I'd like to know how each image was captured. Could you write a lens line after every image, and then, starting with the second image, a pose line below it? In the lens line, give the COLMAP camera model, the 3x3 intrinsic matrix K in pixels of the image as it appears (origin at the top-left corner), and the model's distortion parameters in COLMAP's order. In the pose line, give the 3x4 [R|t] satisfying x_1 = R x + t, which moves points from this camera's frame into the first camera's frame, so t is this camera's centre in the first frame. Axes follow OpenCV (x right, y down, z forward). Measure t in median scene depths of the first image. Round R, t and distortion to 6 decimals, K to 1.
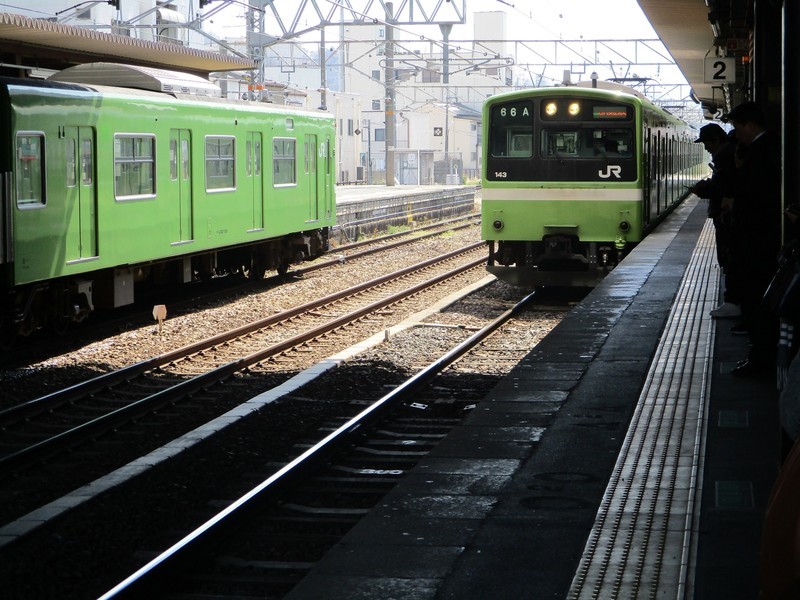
lens RADIAL K [[2304.8, 0, 400.0], [0, 2304.8, 300.0], [0, 0, 1]] dist [0.050602, -0.286128]
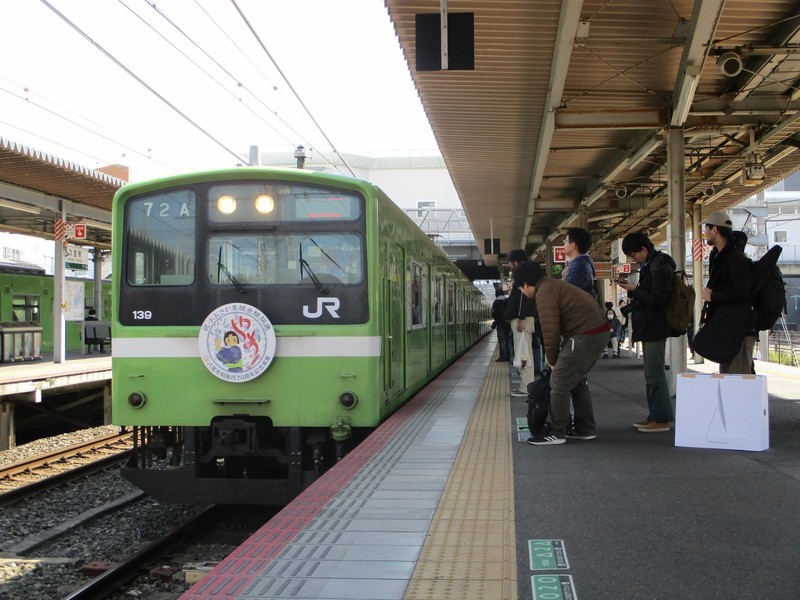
lens RADIAL K [[900.1, 0, 400.0], [0, 900.1, 300.0], [0, 0, 1]] dist [-0.021723, -0.010762]
pose [[0.999638, -0.009504, 0.025186, 0.104836], [0.011604, 0.996349, -0.084585, -0.037987], [-0.024290, 0.084847, 0.996098, 0.770320]]
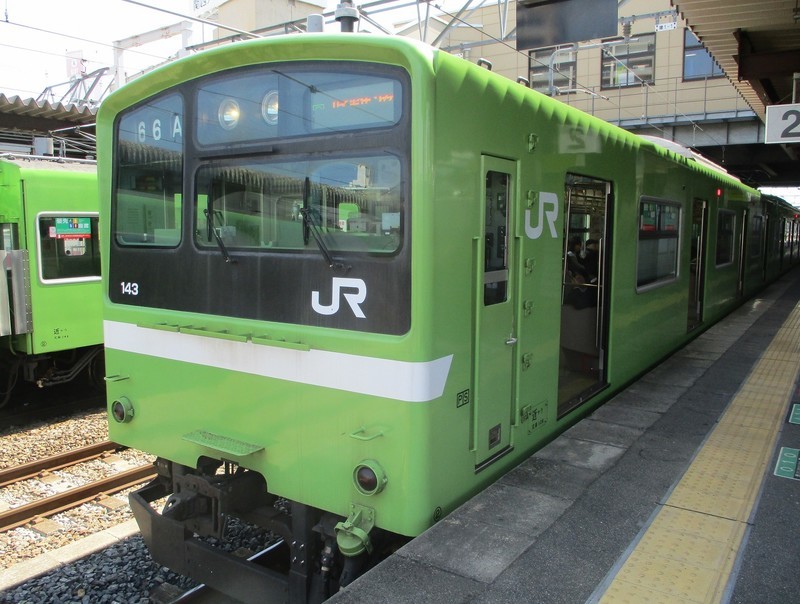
lens RADIAL K [[662.3, 0, 400.0], [0, 662.3, 302.0], [0, 0, 1]] dist [-0.029379, -0.004097]
pose [[0.900677, 0.049280, -0.431685, 0.136820], [-0.029607, 0.998199, 0.052178, -0.059678], [0.433479, -0.034215, 0.900514, 0.920128]]
